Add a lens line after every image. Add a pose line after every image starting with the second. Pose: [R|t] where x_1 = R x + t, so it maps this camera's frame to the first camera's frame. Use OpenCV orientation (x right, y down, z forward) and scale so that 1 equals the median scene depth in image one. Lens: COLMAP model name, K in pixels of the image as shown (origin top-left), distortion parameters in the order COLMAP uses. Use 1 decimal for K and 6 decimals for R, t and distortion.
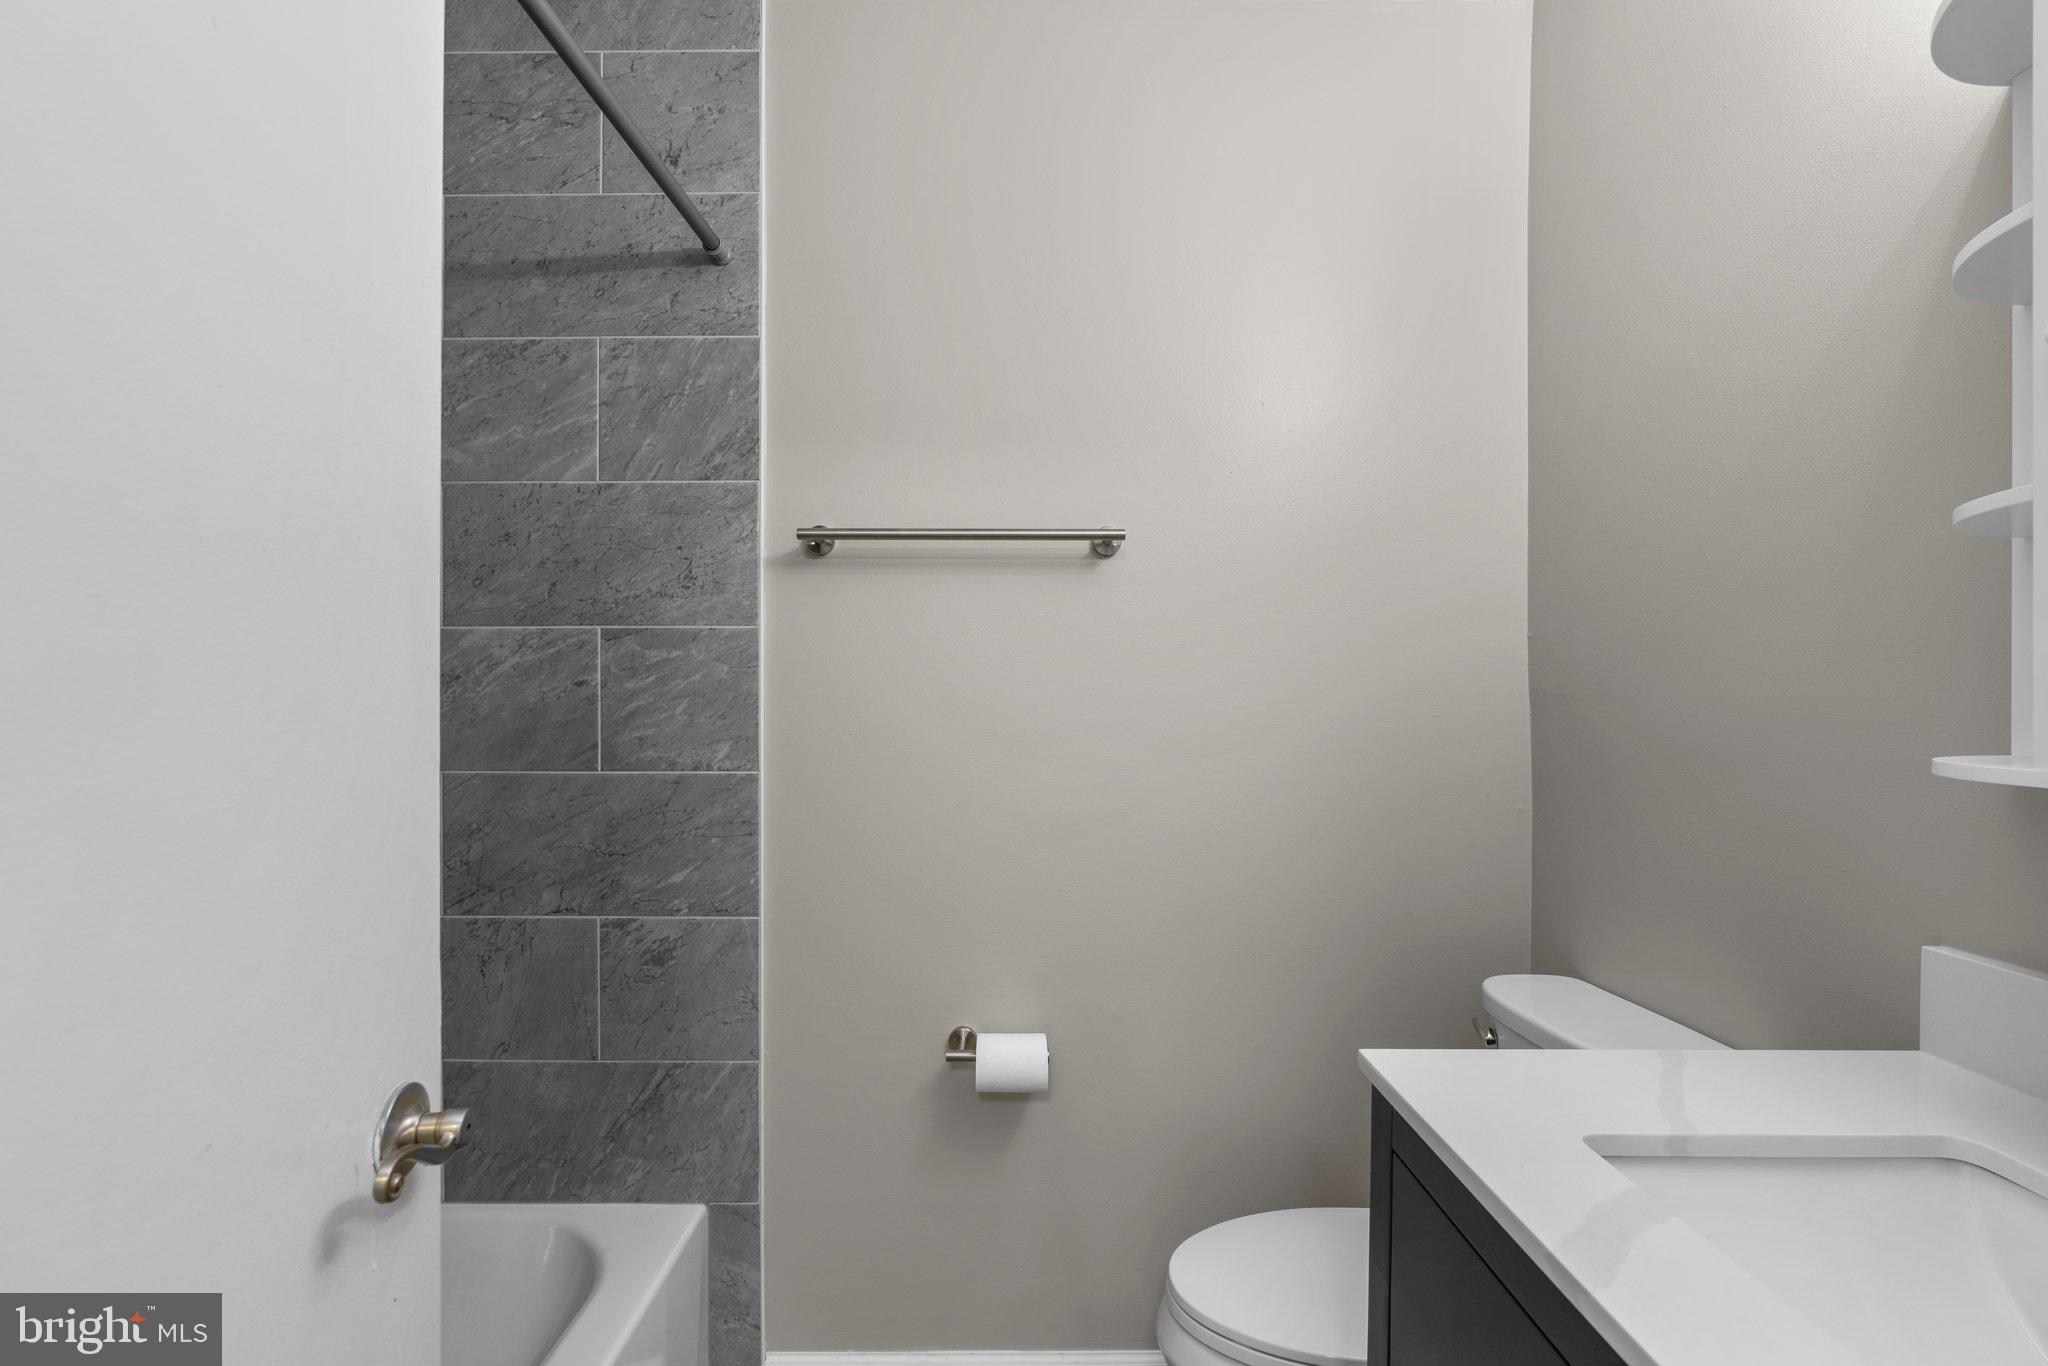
lens RADIAL K [[929.3, 0, 1012.7], [0, 929.3, 696.2], [0, 0, 1]] dist [-0.015259, 0.008221]
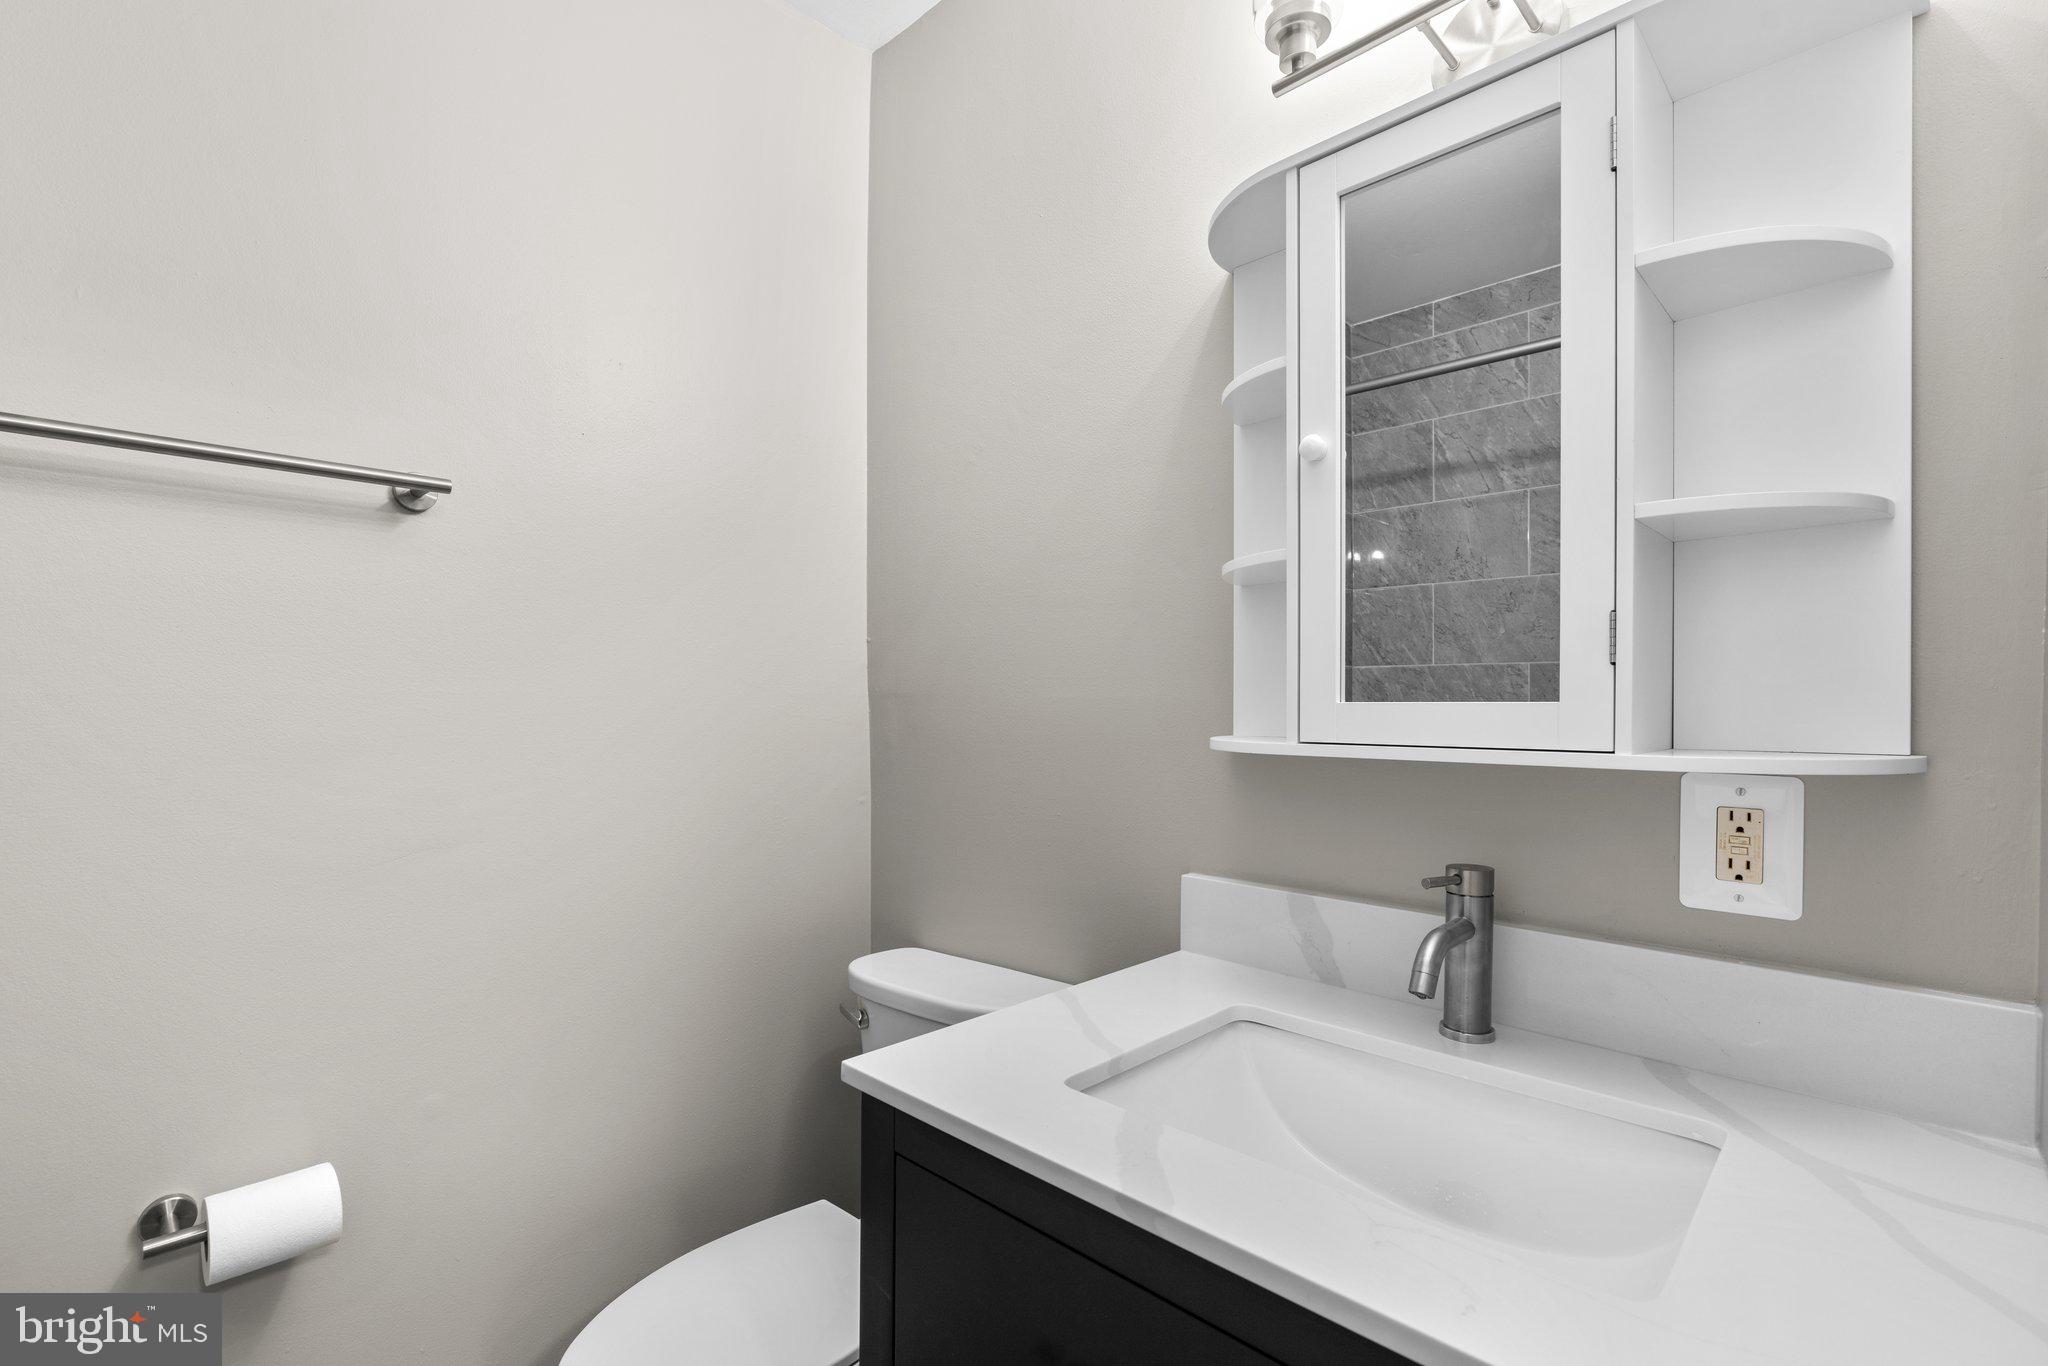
lens RADIAL K [[929.4, 0, 1028.9], [0, 929.4, 706.2], [0, 0, 1]] dist [-0.015810, 0.007959]
pose [[0.686685, -0.003011, 0.726949, -0.119189], [-0.004397, 0.999956, 0.008295, 0.001506], [-0.726942, -0.008892, 0.686642, 0.122812]]
